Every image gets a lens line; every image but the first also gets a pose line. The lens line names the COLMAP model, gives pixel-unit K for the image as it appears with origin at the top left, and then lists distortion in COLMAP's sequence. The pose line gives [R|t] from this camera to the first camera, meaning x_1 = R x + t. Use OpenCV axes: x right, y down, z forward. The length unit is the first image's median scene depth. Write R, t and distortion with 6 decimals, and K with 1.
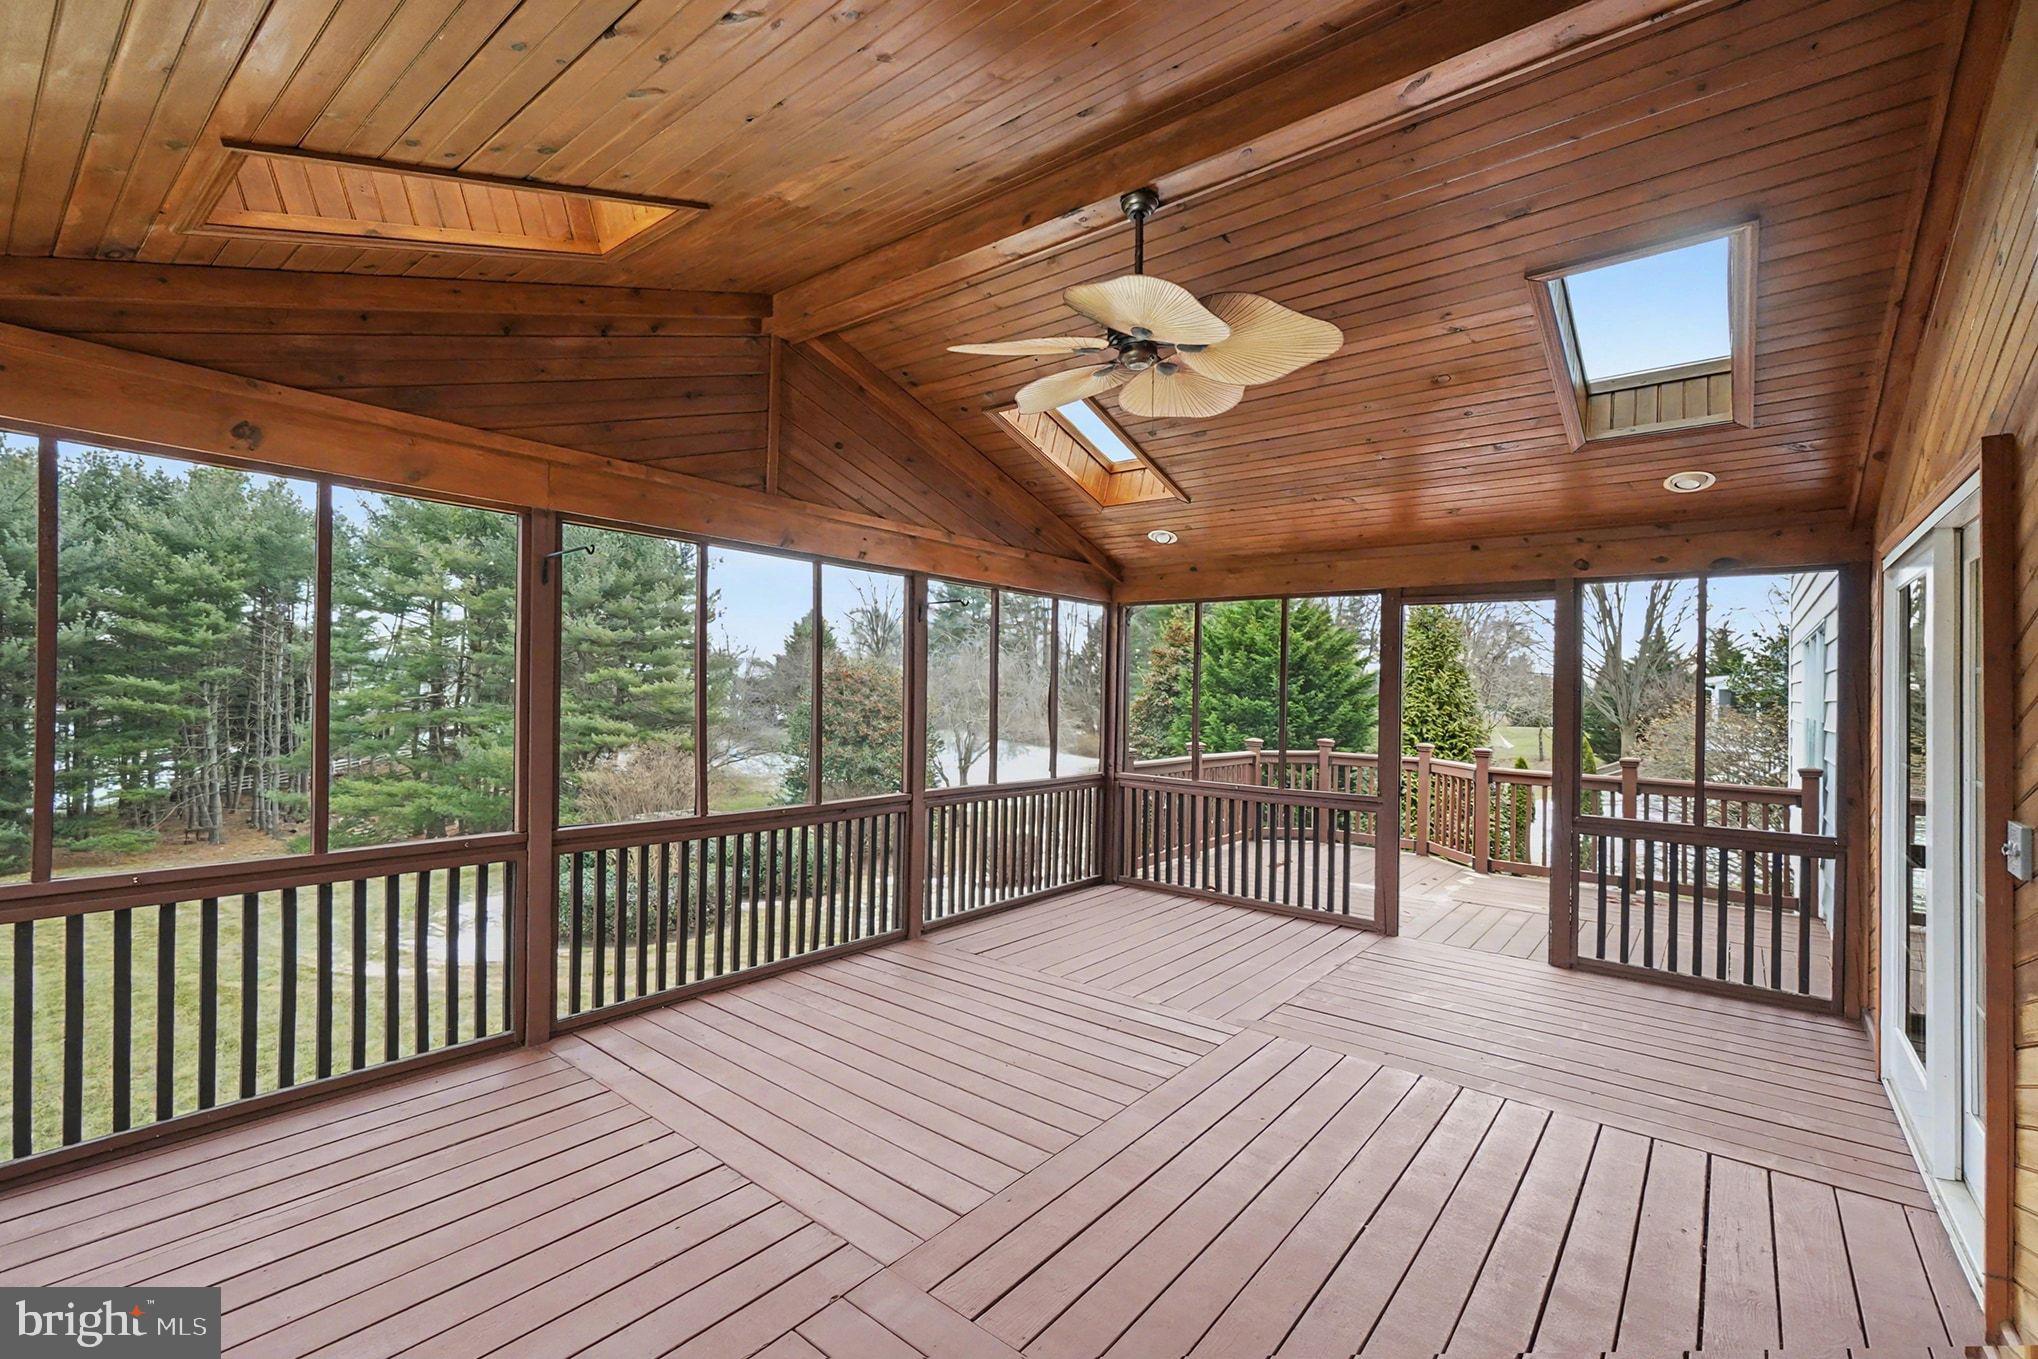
lens RADIAL K [[886.4, 0, 1017.6], [0, 886.4, 683.7], [0, 0, 1]] dist [-0.003633, 0.000127]
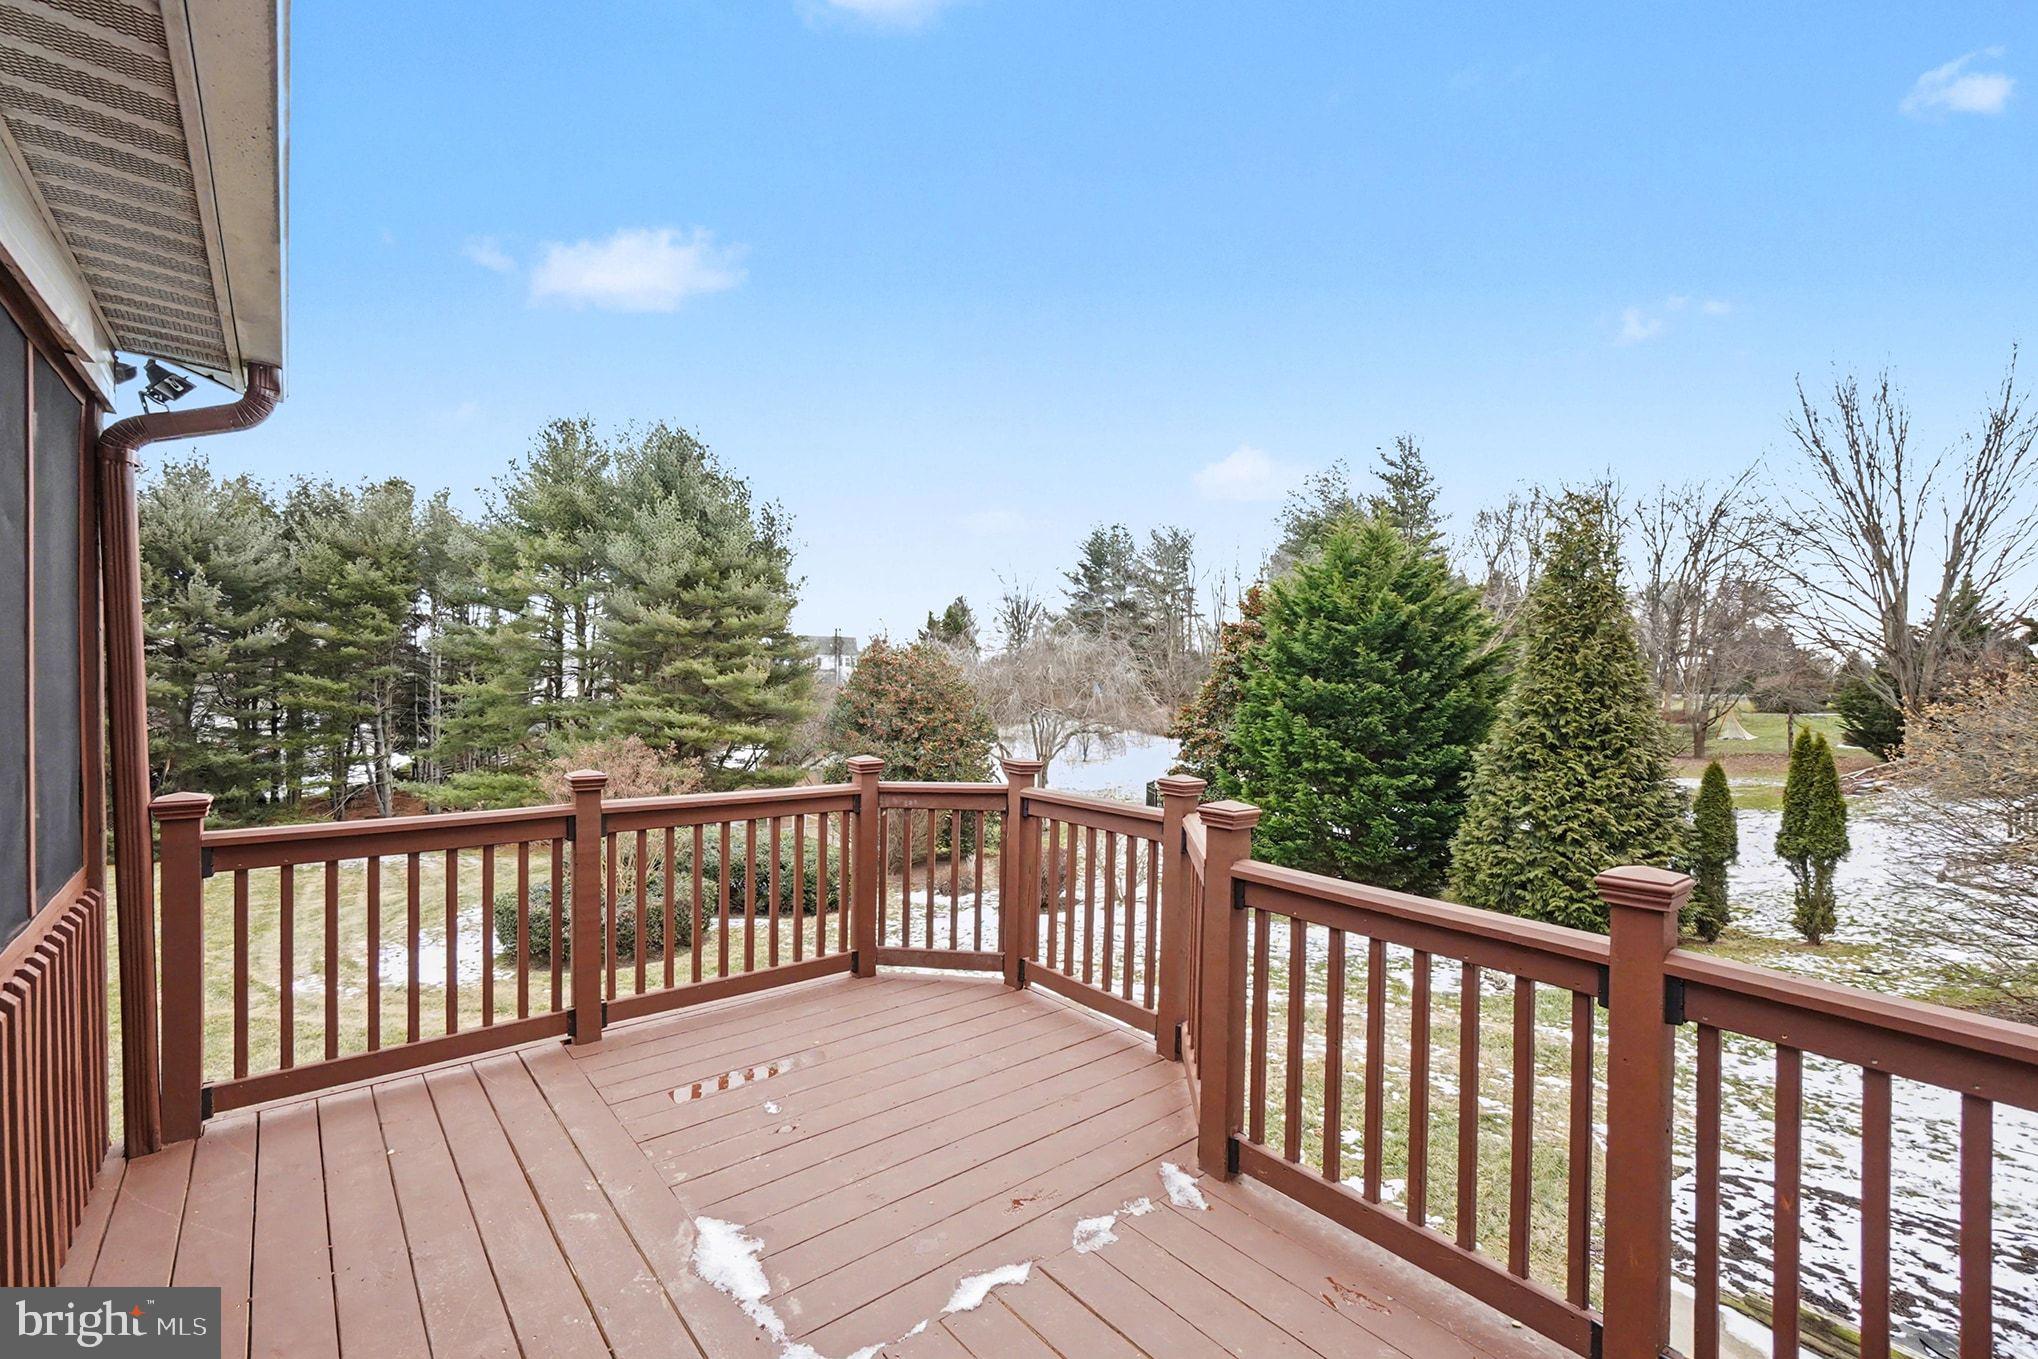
lens RADIAL K [[886.4, 0, 1038.5], [0, 886.4, 696.6], [0, 0, 1]] dist [-0.003633, 0.000127]
pose [[0.982321, -0.010085, -0.186935, 0.100236], [0.015026, 0.999574, 0.025035, 0.004663], [0.186603, -0.027402, 0.982053, 0.127737]]
